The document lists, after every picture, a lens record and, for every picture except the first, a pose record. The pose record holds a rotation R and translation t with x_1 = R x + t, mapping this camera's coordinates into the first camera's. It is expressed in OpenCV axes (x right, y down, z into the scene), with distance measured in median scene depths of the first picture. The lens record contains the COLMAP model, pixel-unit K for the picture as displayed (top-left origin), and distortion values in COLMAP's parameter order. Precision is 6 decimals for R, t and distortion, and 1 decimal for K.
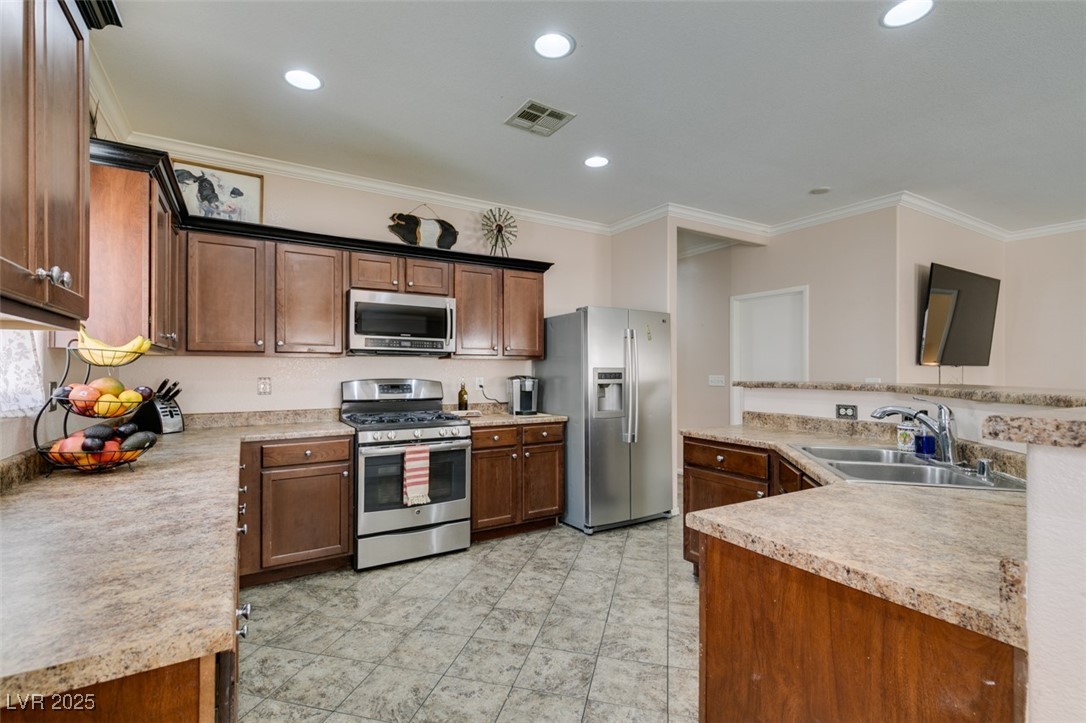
lens RADIAL K [[487.5, 0, 541.1], [0, 487.5, 370.4], [0, 0, 1]] dist [0.005915, -0.001482]
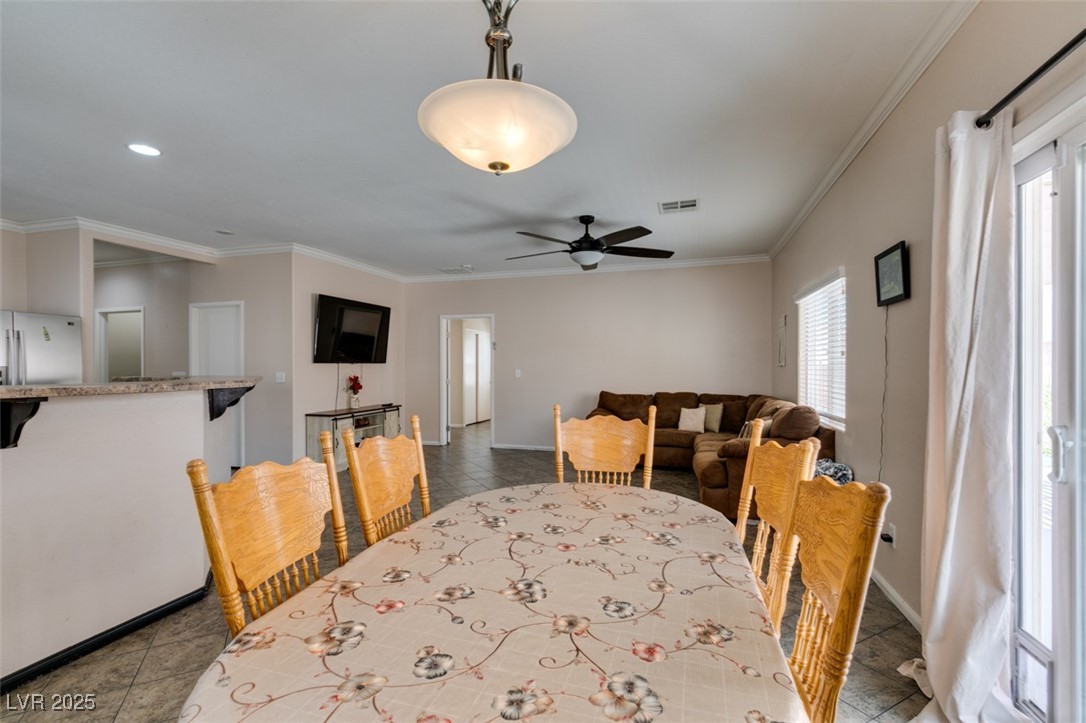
lens RADIAL K [[487.5, 0, 541.2], [0, 487.5, 365.4], [0, 0, 1]] dist [0.005915, -0.001482]
pose [[0.742272, -0.005567, 0.670076, 0.346497], [0.007177, 0.999974, 0.000358, -0.000507], [-0.670060, 0.004544, 0.742293, -0.608550]]
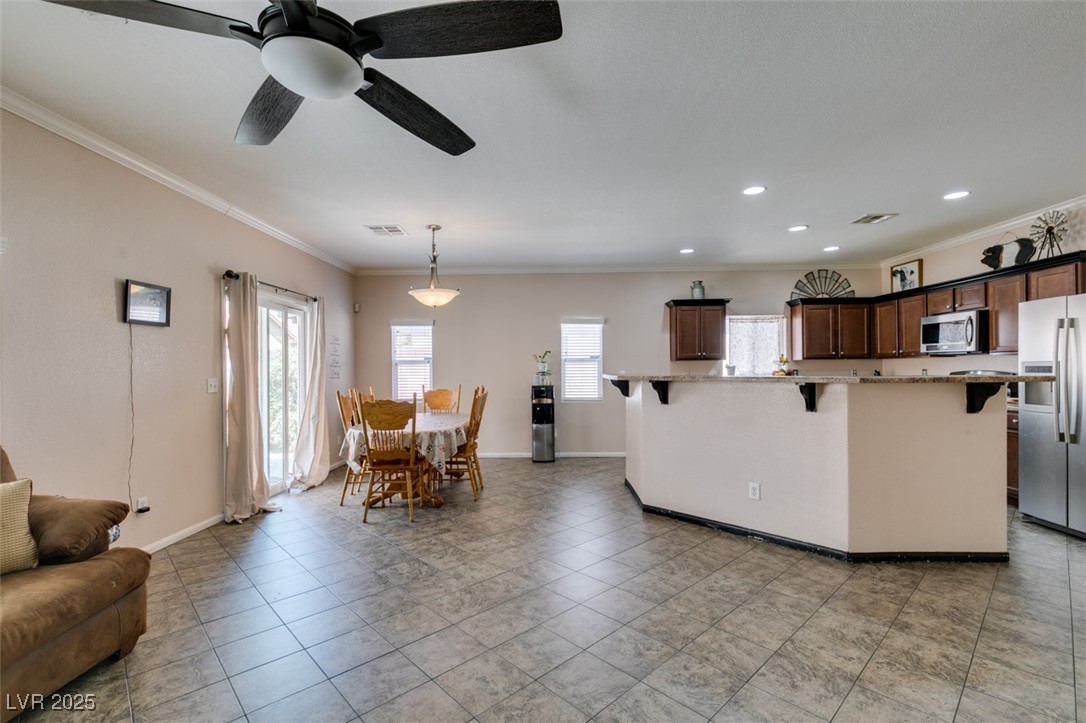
lens RADIAL K [[487.5, 0, 543.5], [0, 487.5, 365.0], [0, 0, 1]] dist [0.005915, -0.001482]
pose [[-0.530747, -0.003529, -0.847523, 1.599305], [0.006874, 0.999941, -0.008469, 0.003369], [0.847502, -0.010320, -0.530692, 0.719975]]
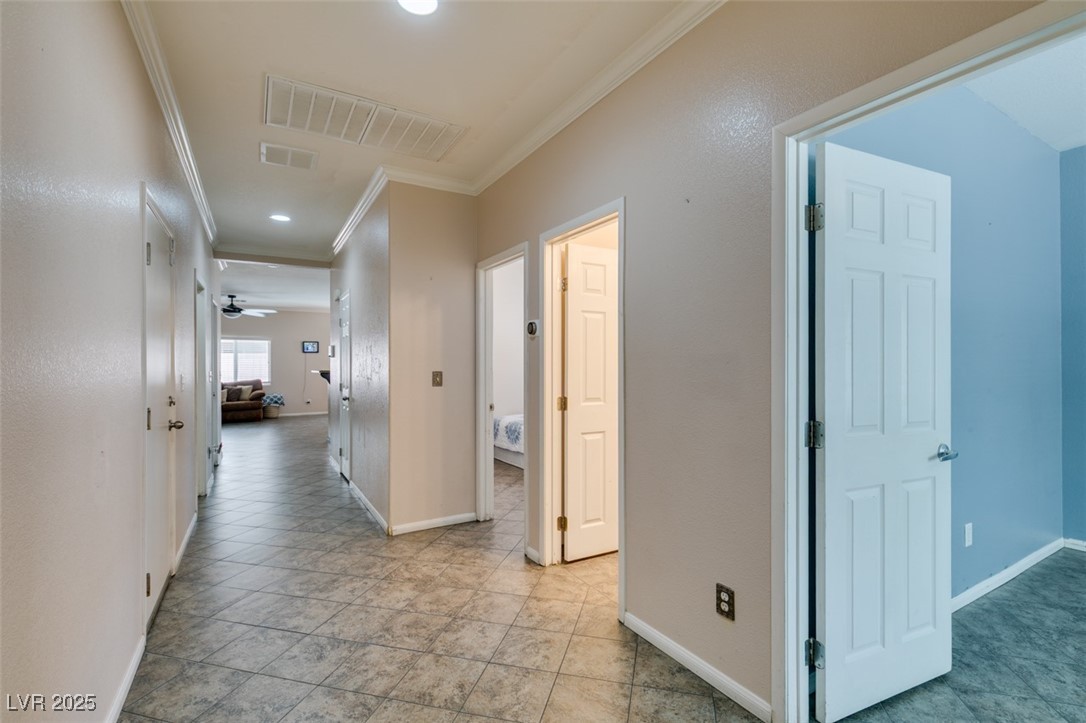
lens RADIAL K [[487.5, 0, 544.8], [0, 487.5, 362.5], [0, 0, 1]] dist [0.005915, -0.001482]
pose [[-0.999966, -0.001464, 0.008103, -0.470820], [-0.001471, 0.999999, -0.000779, -0.018720], [-0.008102, -0.000791, -0.999967, 3.015504]]
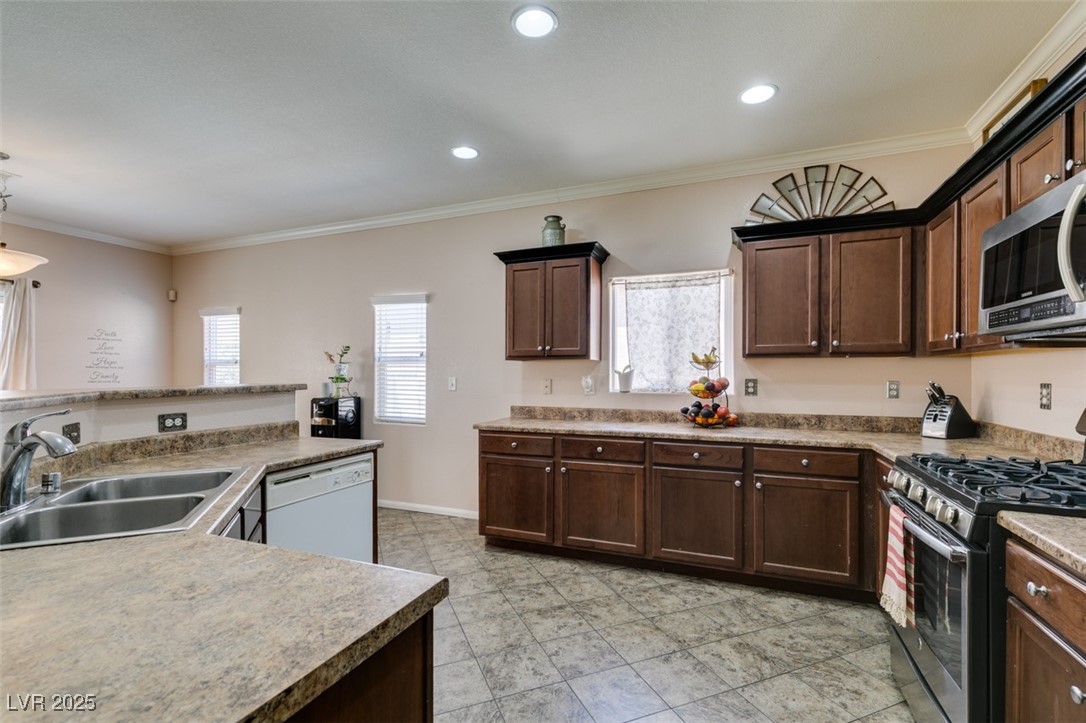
lens RADIAL K [[487.5, 0, 542.6], [0, 487.5, 374.7], [0, 0, 1]] dist [0.005915, -0.001482]
pose [[-0.803119, 0.001855, -0.595816, 0.341464], [-0.001863, 0.999982, 0.005624, 0.000253], [0.595816, 0.005627, -0.803101, 1.055584]]
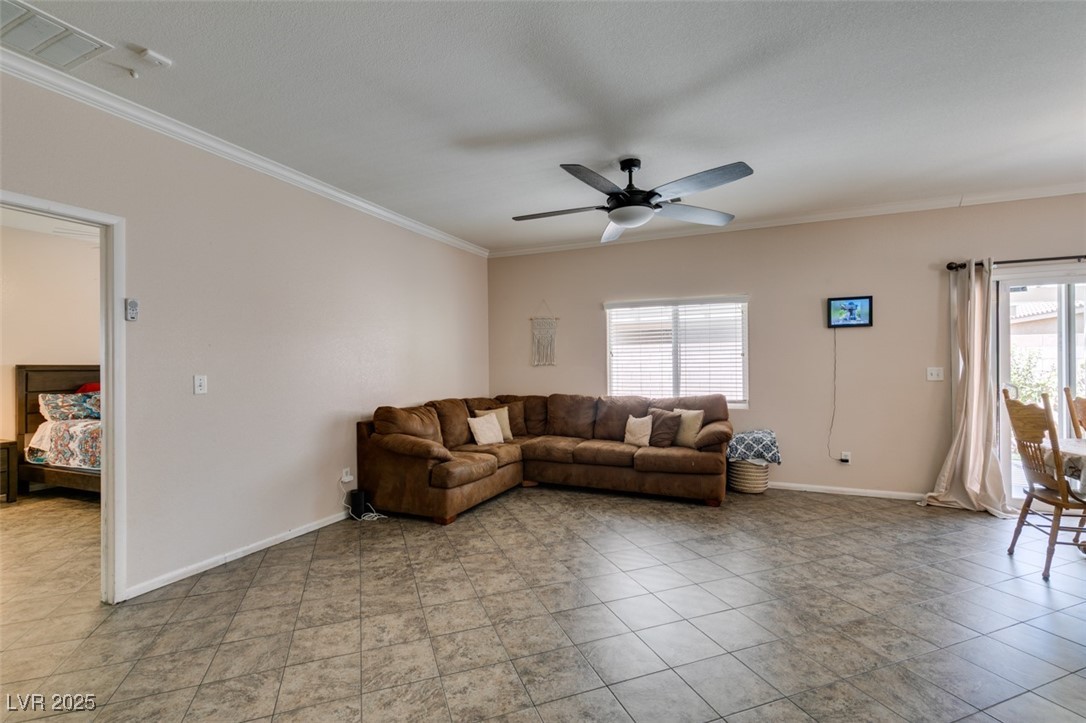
lens RADIAL K [[487.5, 0, 540.9], [0, 487.5, 364.1], [0, 0, 1]] dist [0.005915, -0.001482]
pose [[-0.573571, 0.003024, 0.819151, 0.625468], [0.008352, 0.999963, 0.002156, 0.000321], [-0.819114, 0.008078, -0.573574, 0.979492]]
